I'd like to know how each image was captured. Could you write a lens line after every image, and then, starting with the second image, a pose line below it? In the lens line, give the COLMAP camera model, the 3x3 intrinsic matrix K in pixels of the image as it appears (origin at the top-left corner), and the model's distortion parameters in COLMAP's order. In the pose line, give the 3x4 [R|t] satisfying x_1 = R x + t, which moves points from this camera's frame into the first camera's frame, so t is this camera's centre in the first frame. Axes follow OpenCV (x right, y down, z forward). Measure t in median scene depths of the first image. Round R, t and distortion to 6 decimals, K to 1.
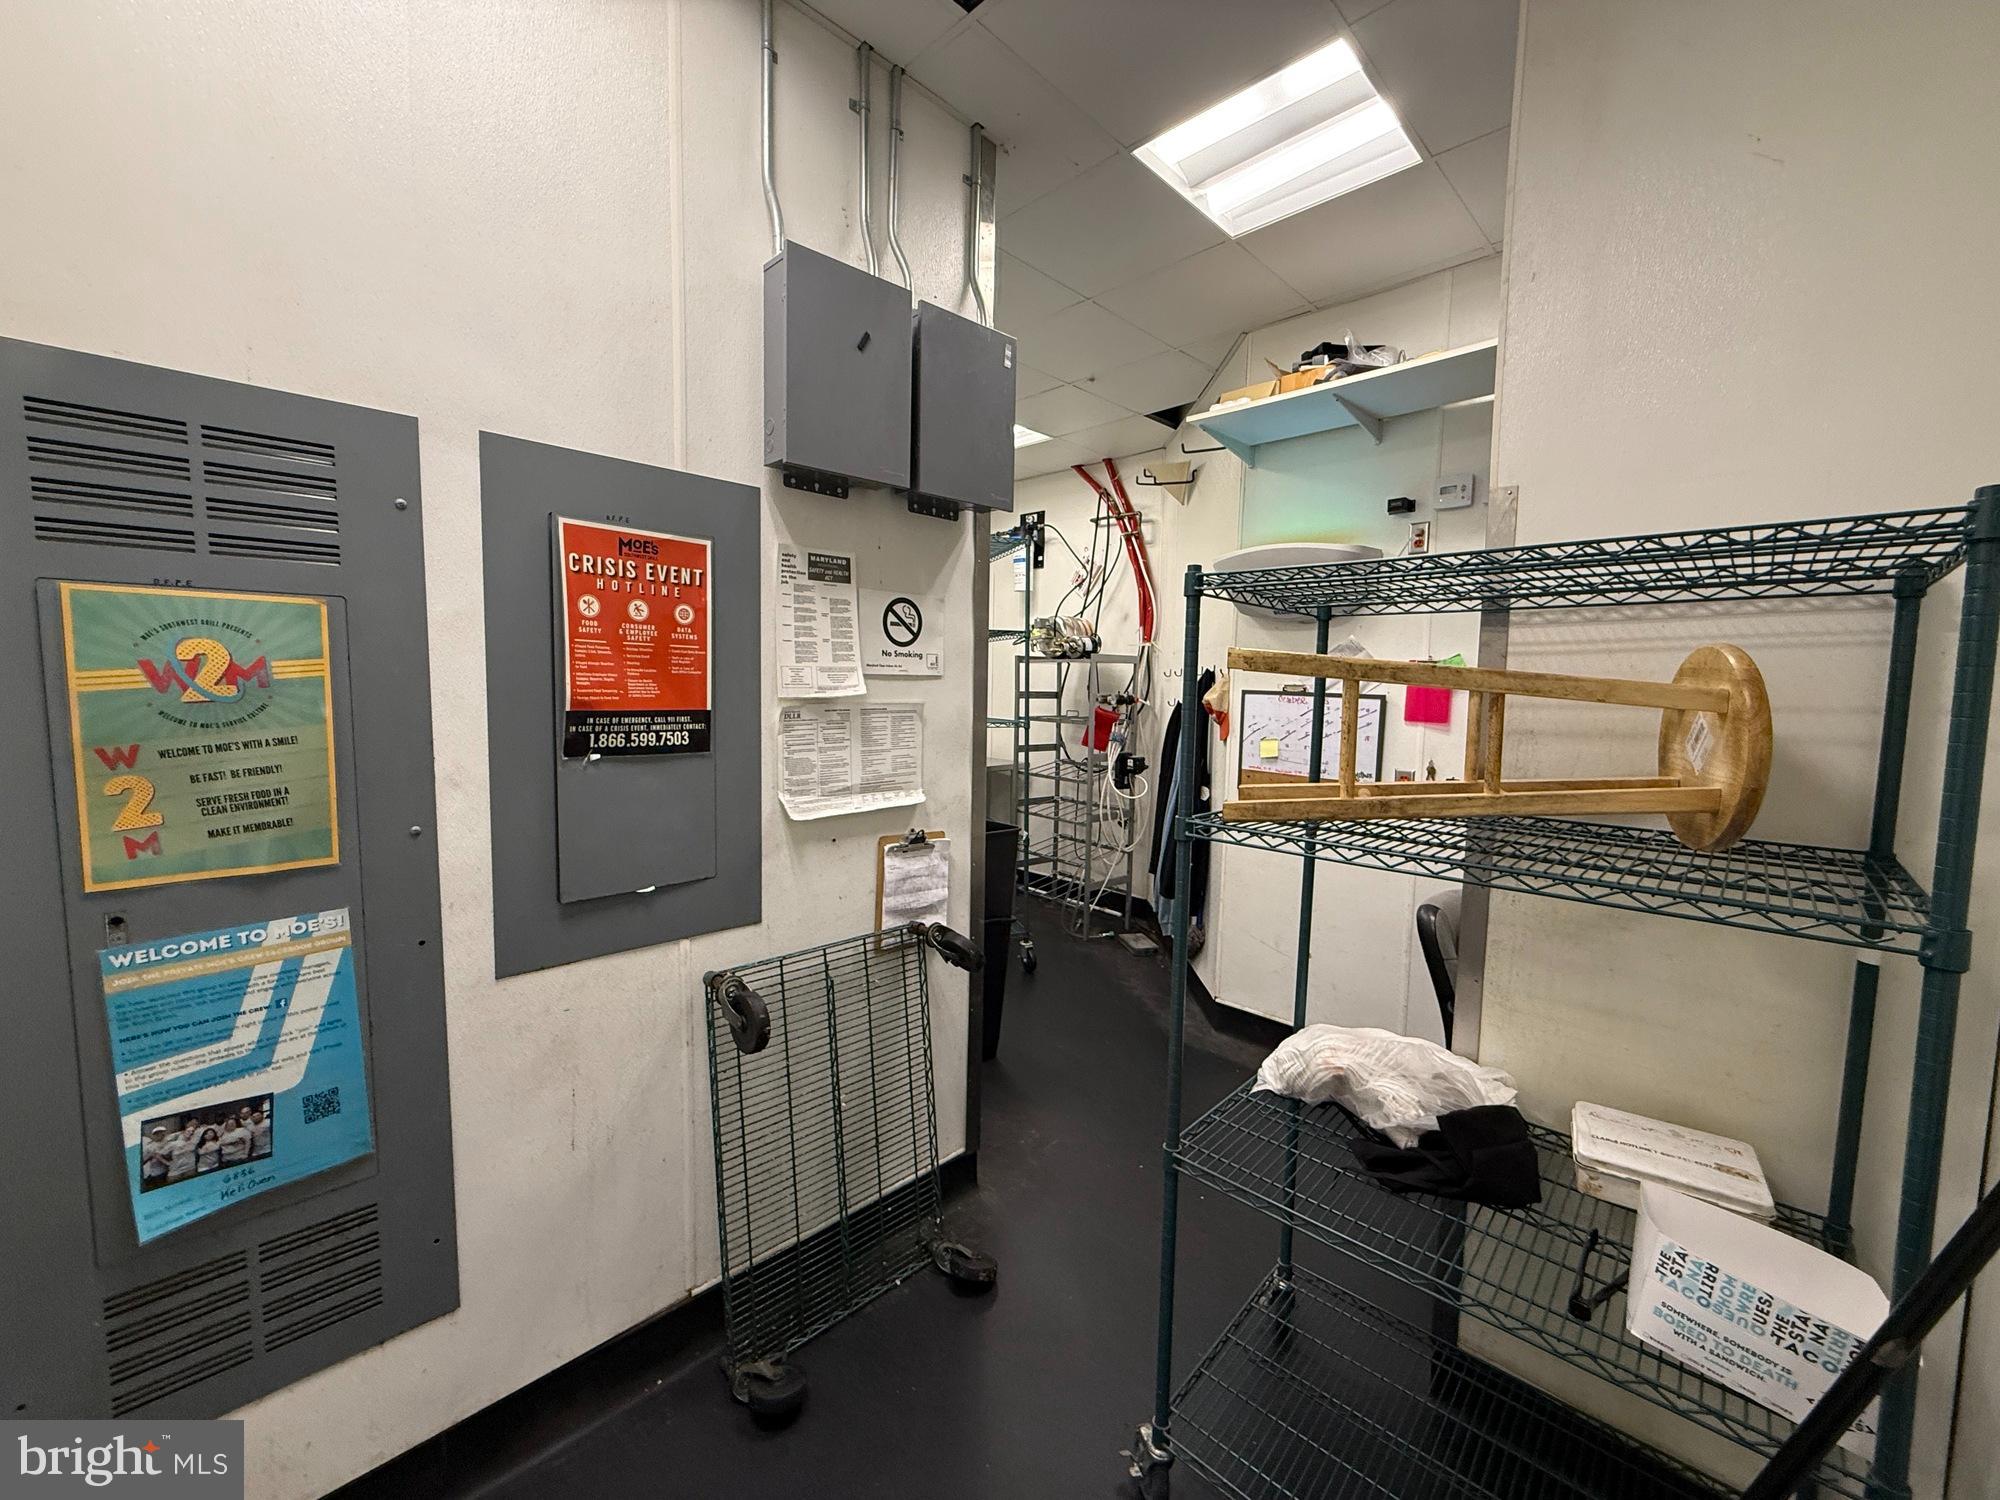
lens RADIAL K [[795.4, 0, 997.5], [0, 795.4, 758.7], [0, 0, 1]] dist [-0.000487, -0.000160]
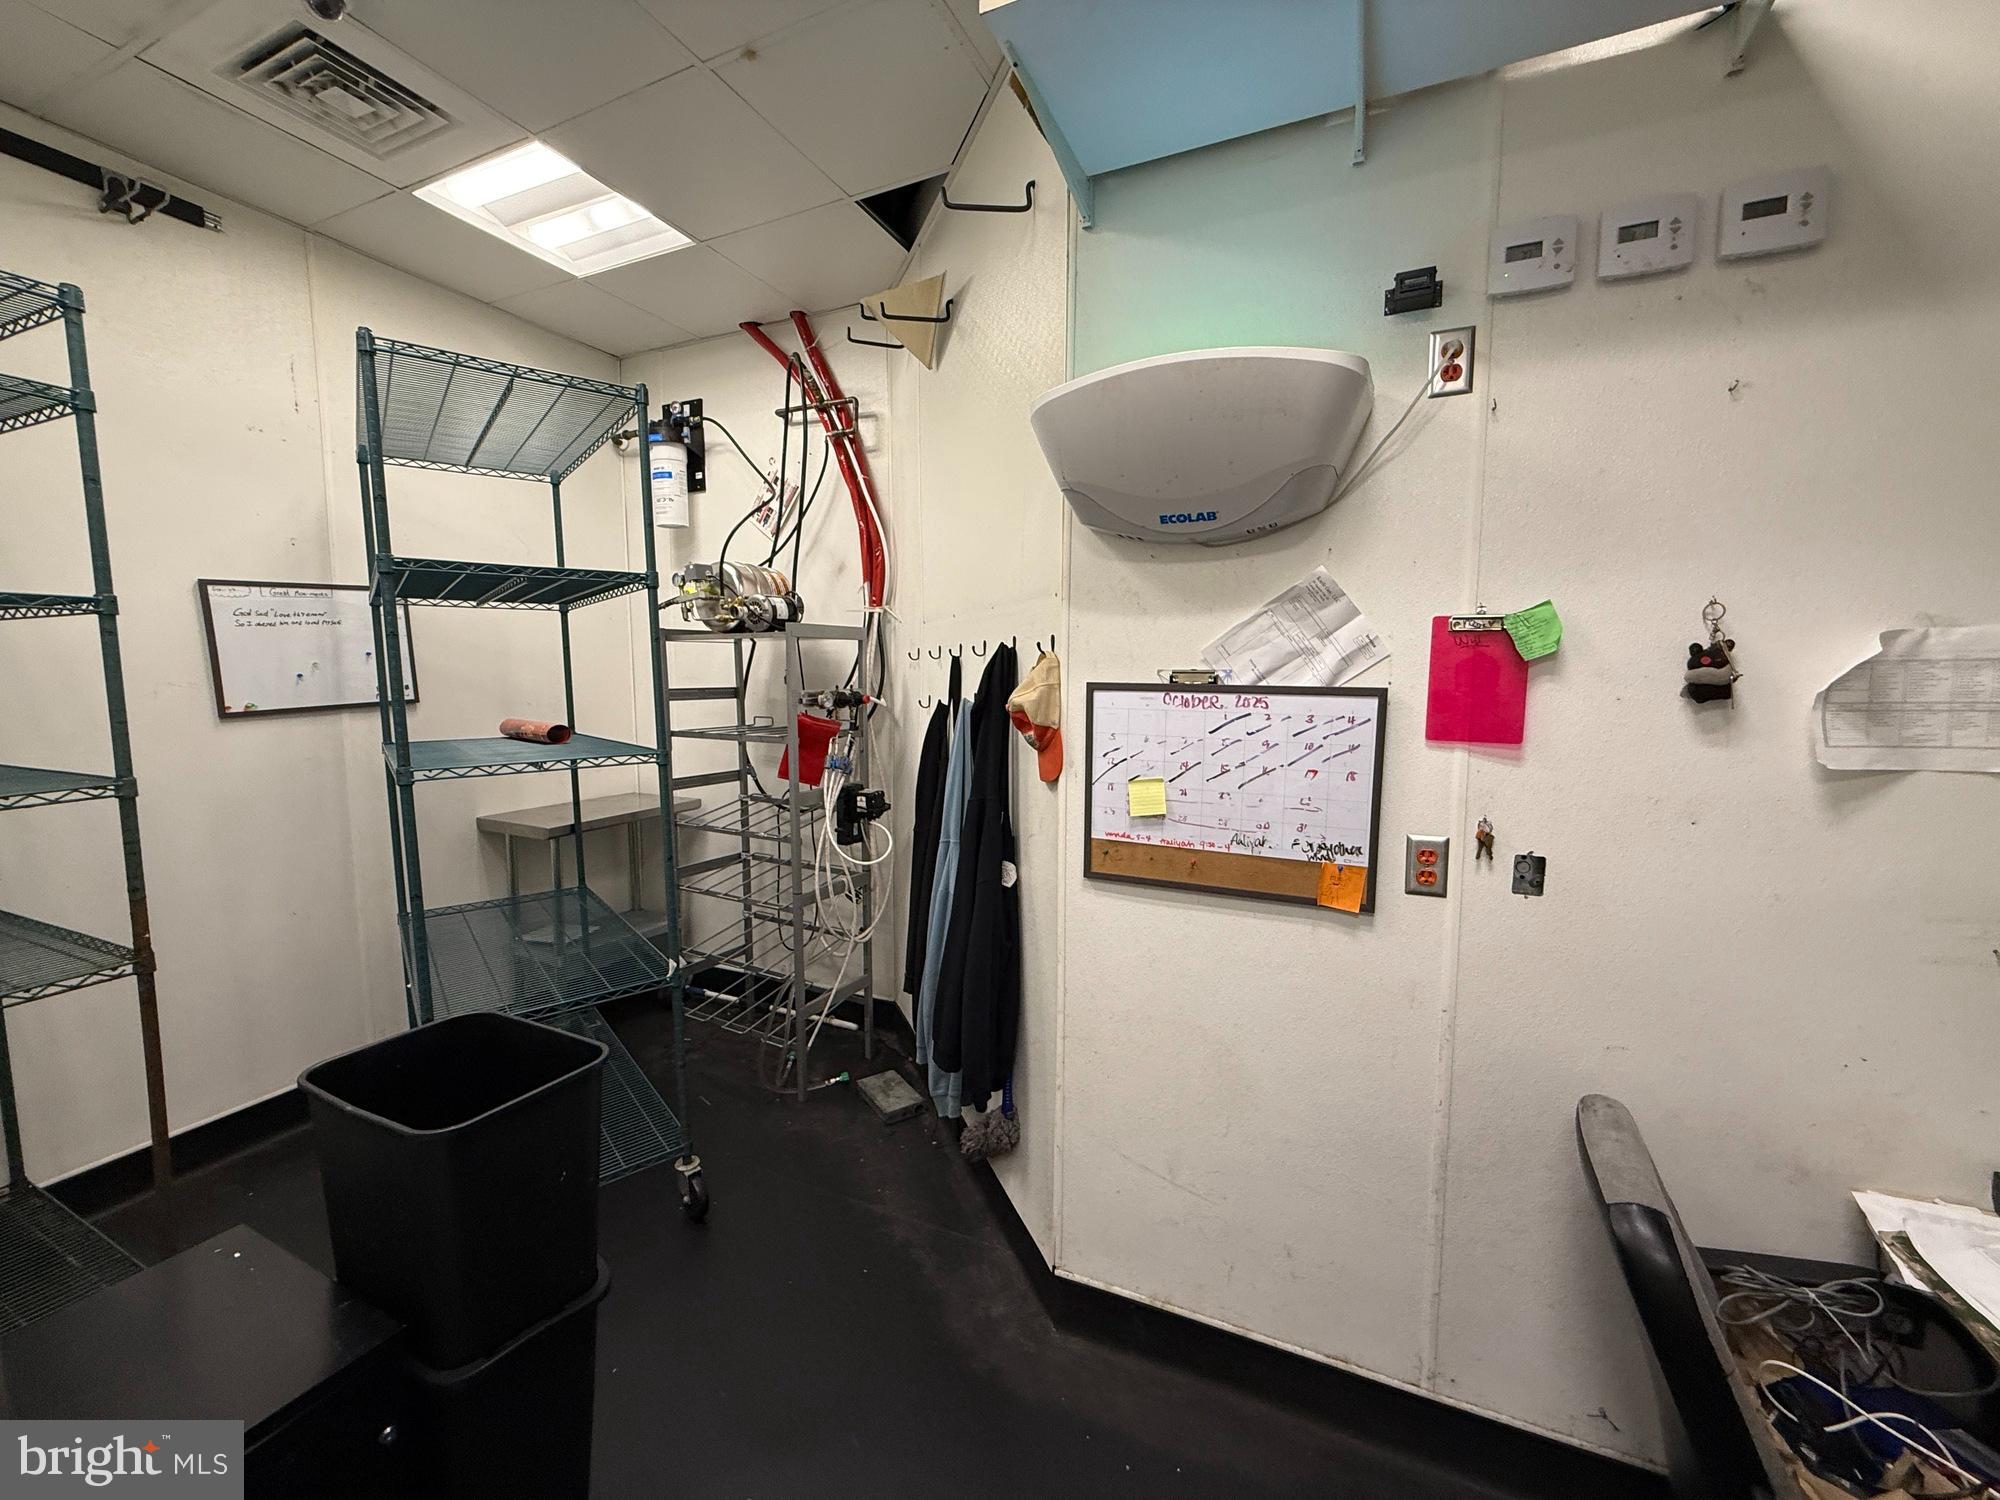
lens RADIAL K [[795.4, 0, 987.7], [0, 795.4, 756.7], [0, 0, 1]] dist [-0.000487, -0.000160]
pose [[0.940947, -0.053021, 0.334377, 0.052815], [0.048236, 0.998580, 0.022602, -0.036749], [-0.335101, -0.005138, 0.942168, 0.371198]]
